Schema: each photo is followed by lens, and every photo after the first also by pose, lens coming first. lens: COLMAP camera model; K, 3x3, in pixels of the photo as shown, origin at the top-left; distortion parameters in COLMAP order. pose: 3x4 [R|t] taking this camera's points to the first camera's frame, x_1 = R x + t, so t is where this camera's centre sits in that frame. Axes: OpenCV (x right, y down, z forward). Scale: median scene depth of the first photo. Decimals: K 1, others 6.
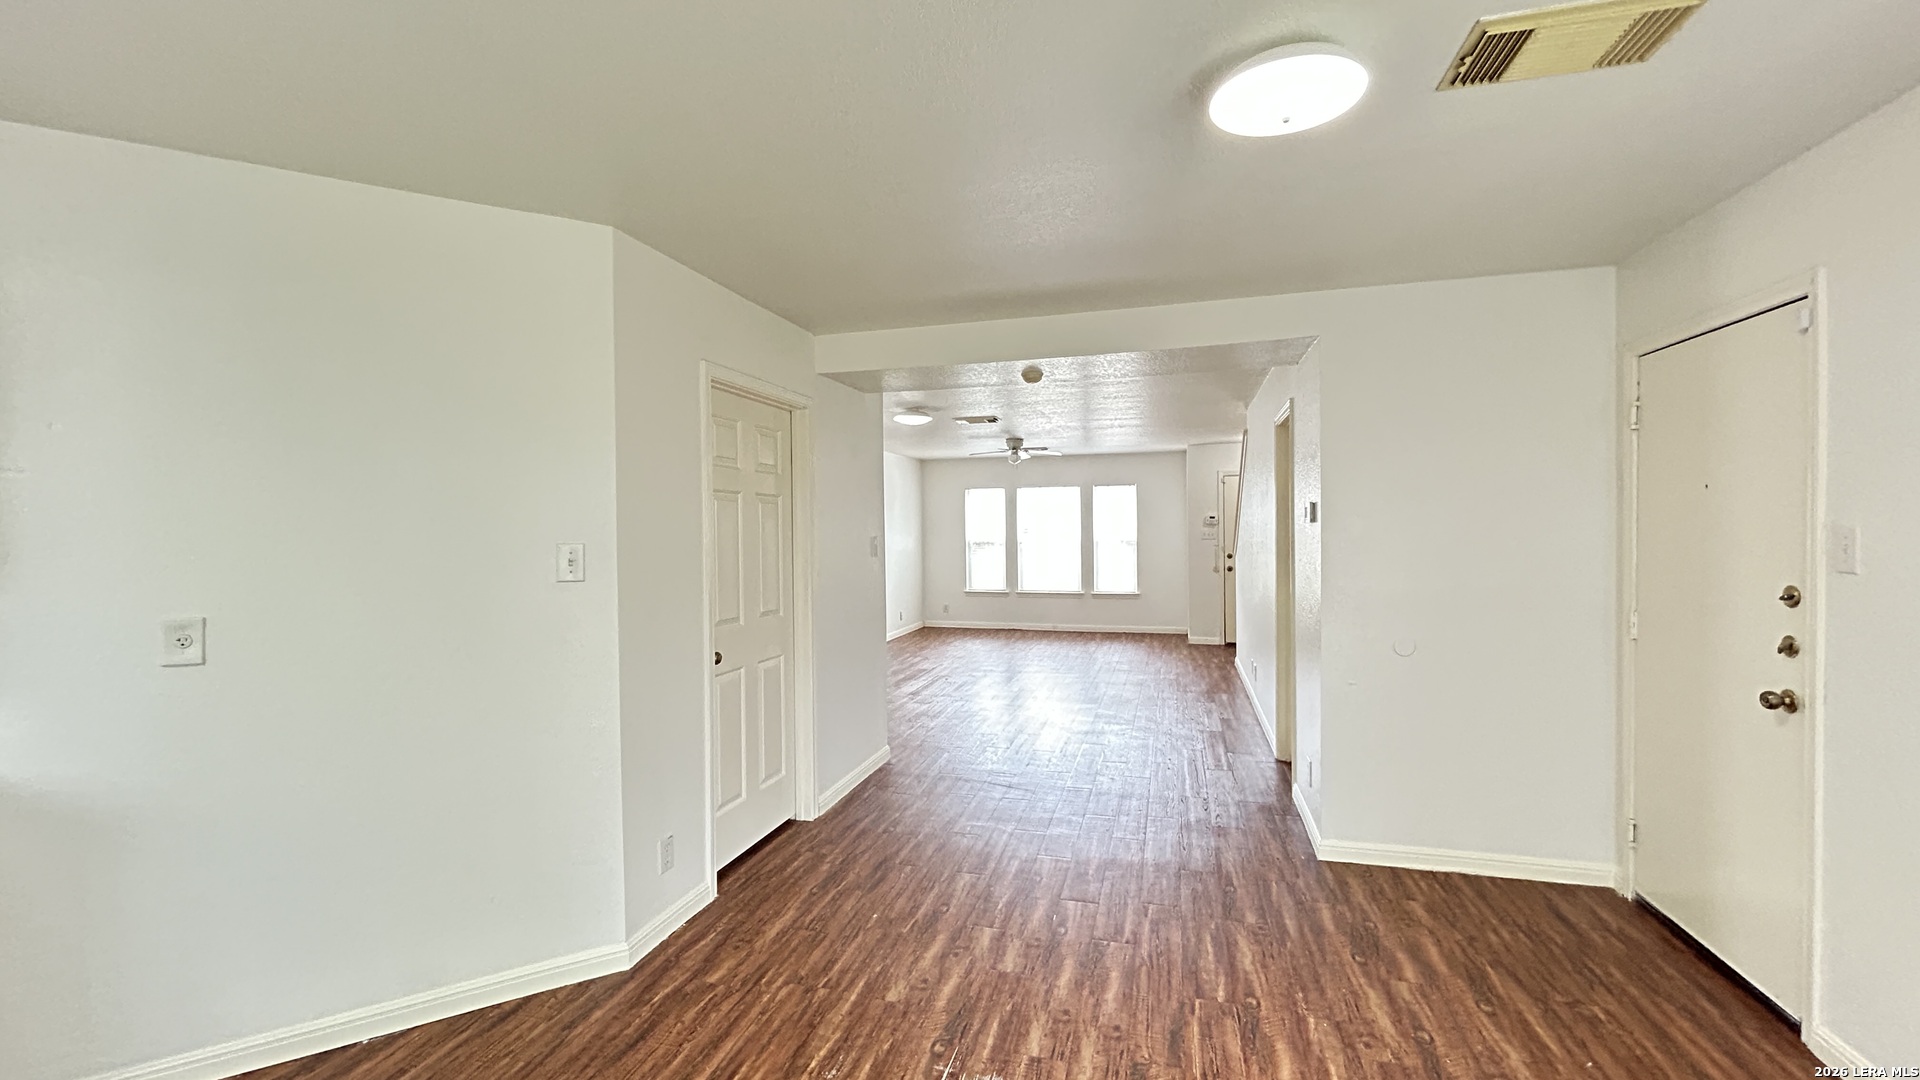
lens RADIAL K [[773.1, 0, 956.1], [0, 773.1, 538.6], [0, 0, 1]] dist [0.000396, 0.000509]
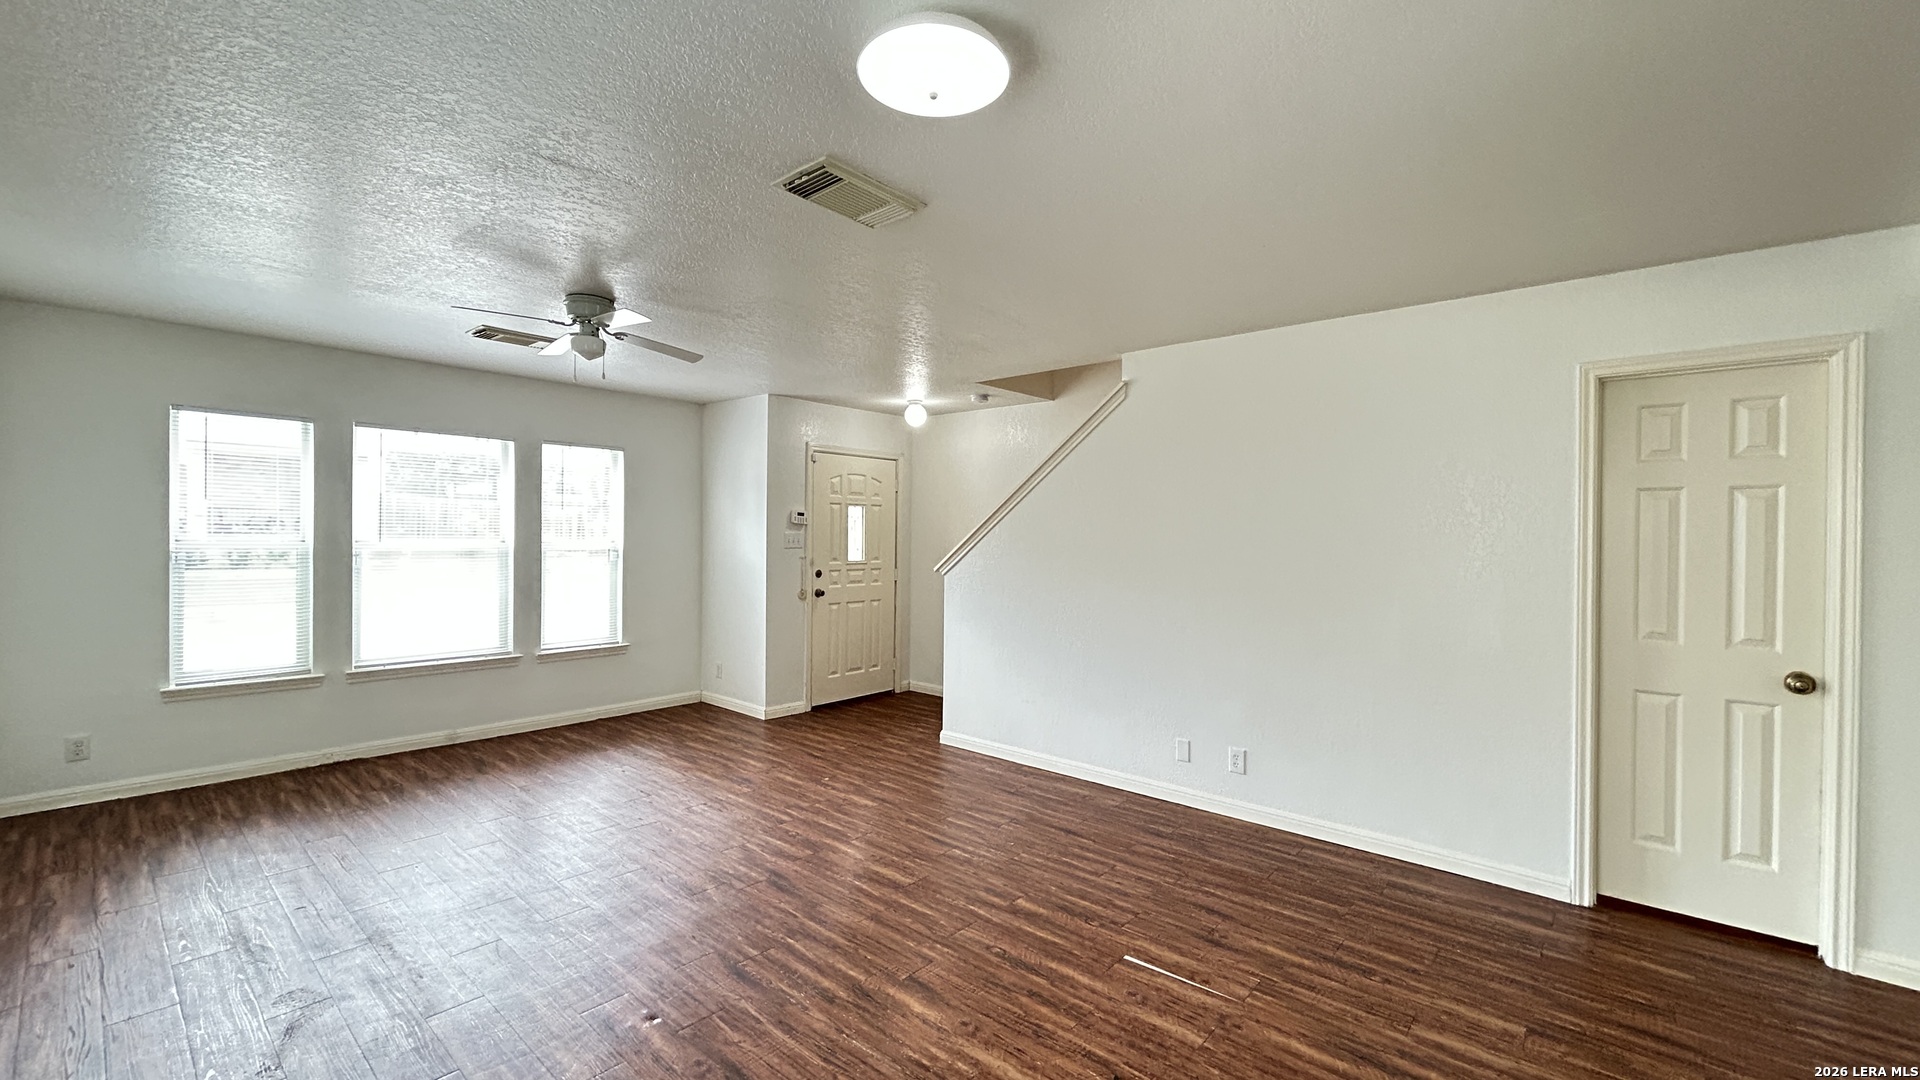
lens RADIAL K [[773.1, 0, 964.5], [0, 773.1, 536.1], [0, 0, 1]] dist [0.000396, 0.000509]
pose [[0.422584, 0.010922, 0.906258, -0.571182], [-0.004370, 0.999940, -0.010014, -0.009523], [-0.906313, 0.000272, 0.422607, 1.838329]]
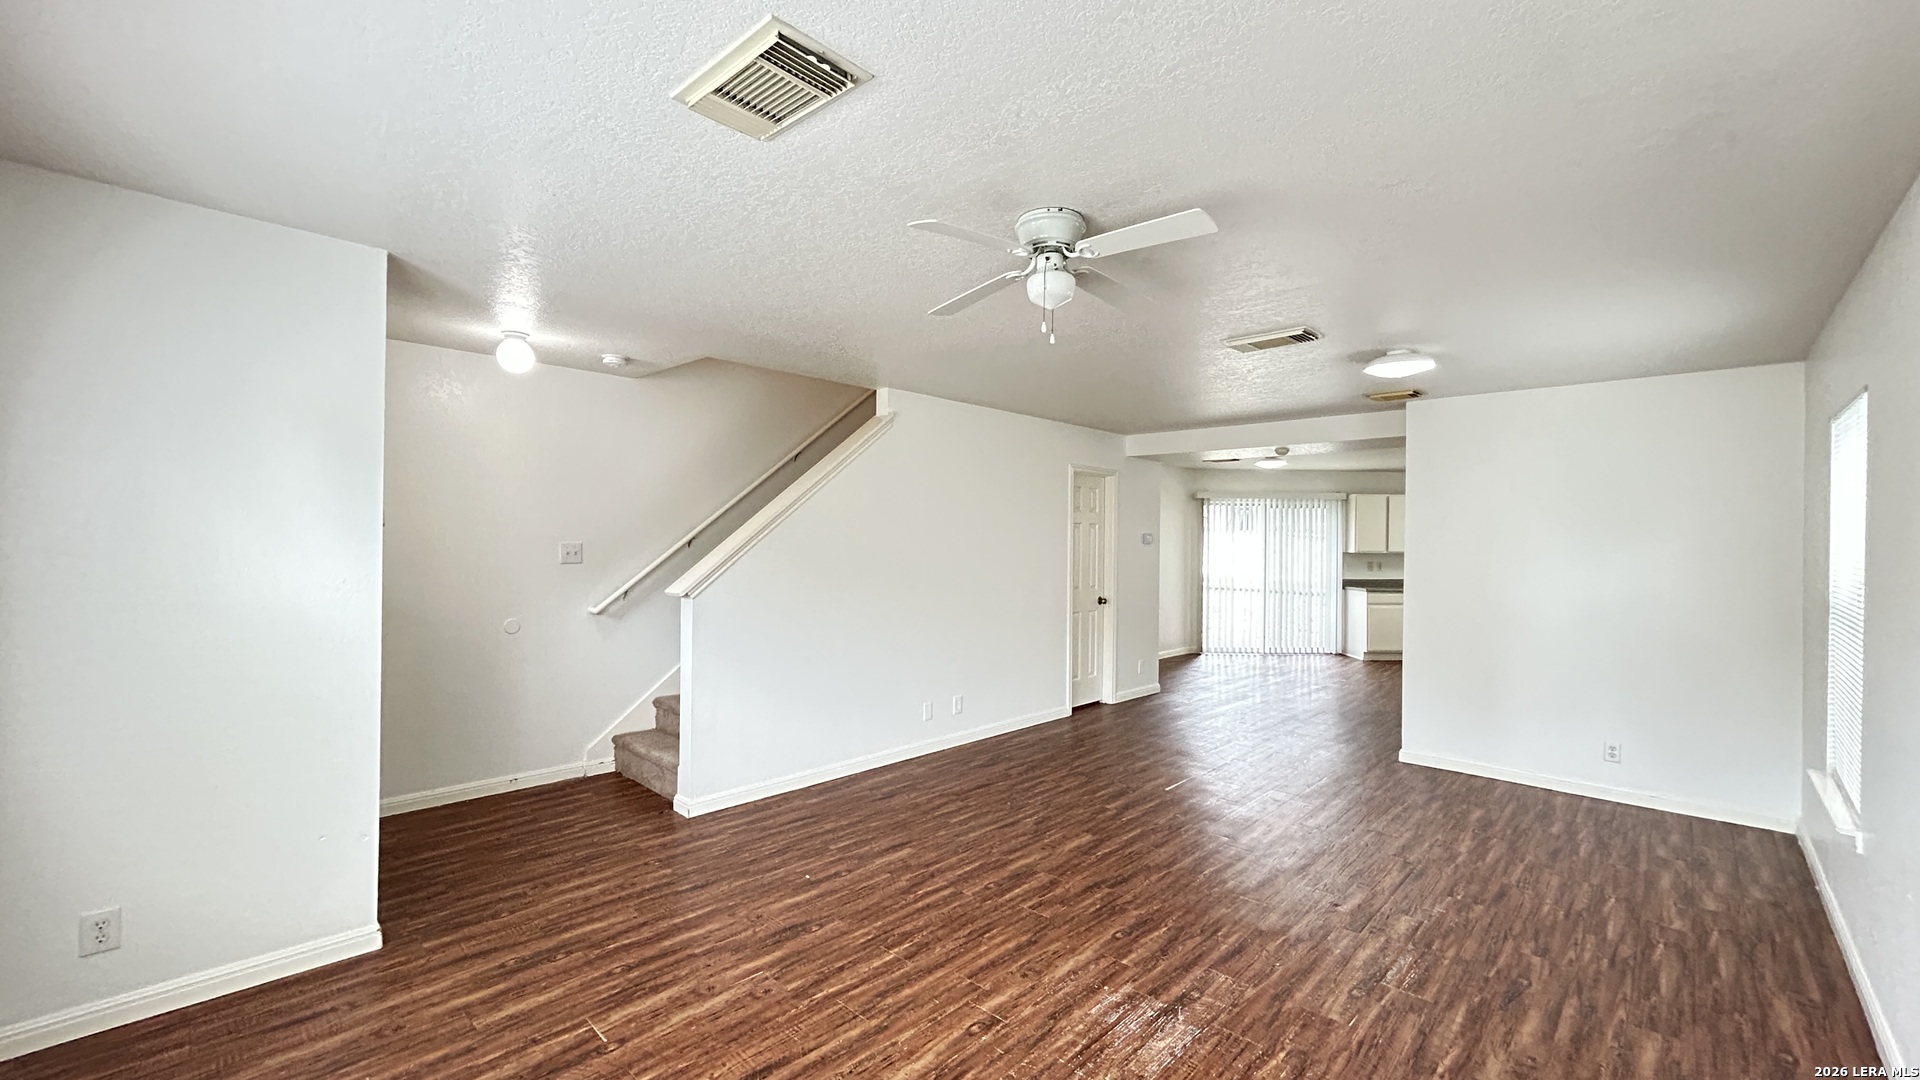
lens RADIAL K [[773.1, 0, 960.3], [0, 773.1, 541.5], [0, 0, 1]] dist [0.000396, 0.000509]
pose [[-0.888646, -0.005626, 0.458559, -0.057264], [-0.001458, 0.999954, 0.009442, -0.049989], [-0.458592, 0.007723, -0.888614, 3.528464]]
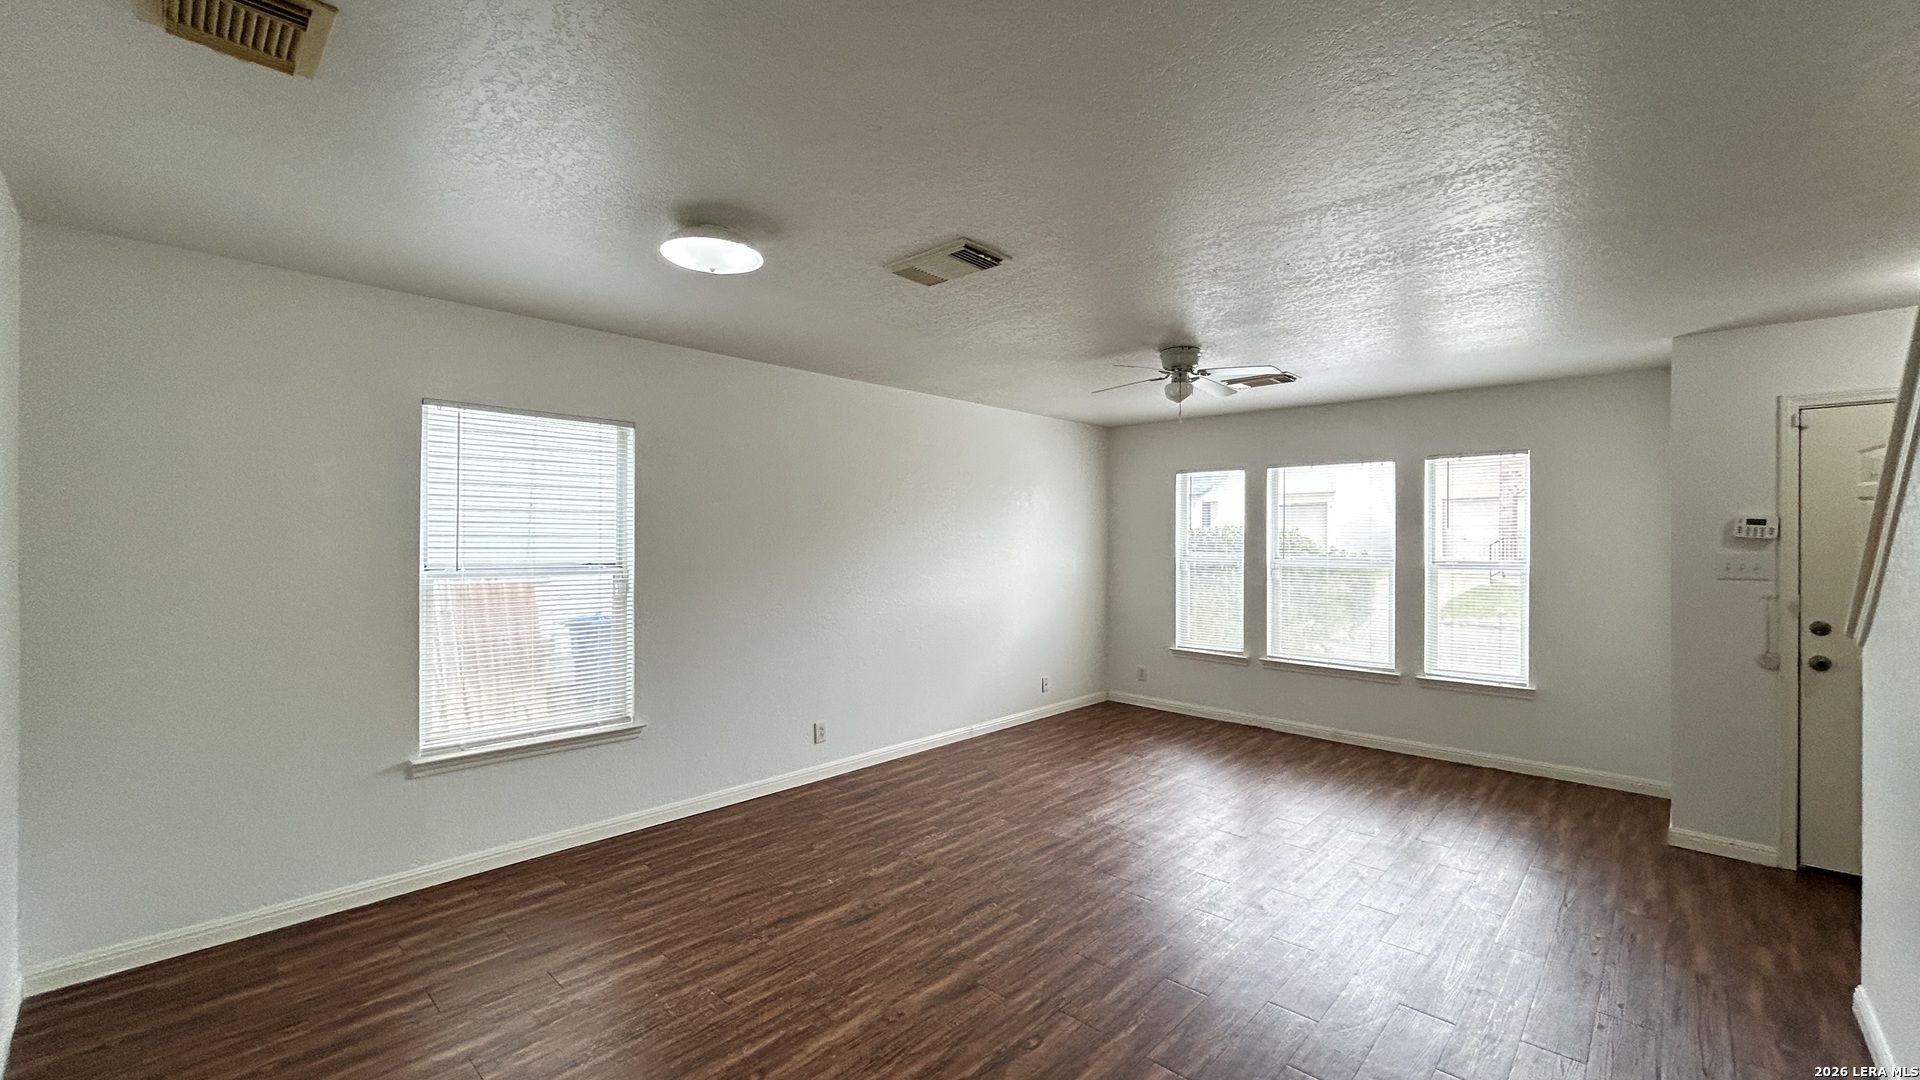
lens RADIAL K [[773.1, 0, 960.4], [0, 773.1, 543.3], [0, 0, 1]] dist [0.000396, 0.000509]
pose [[0.888354, 0.014564, -0.458928, 0.487349], [-0.017594, 0.999843, -0.002327, -0.028091], [0.458822, 0.010141, 0.888470, 1.484640]]
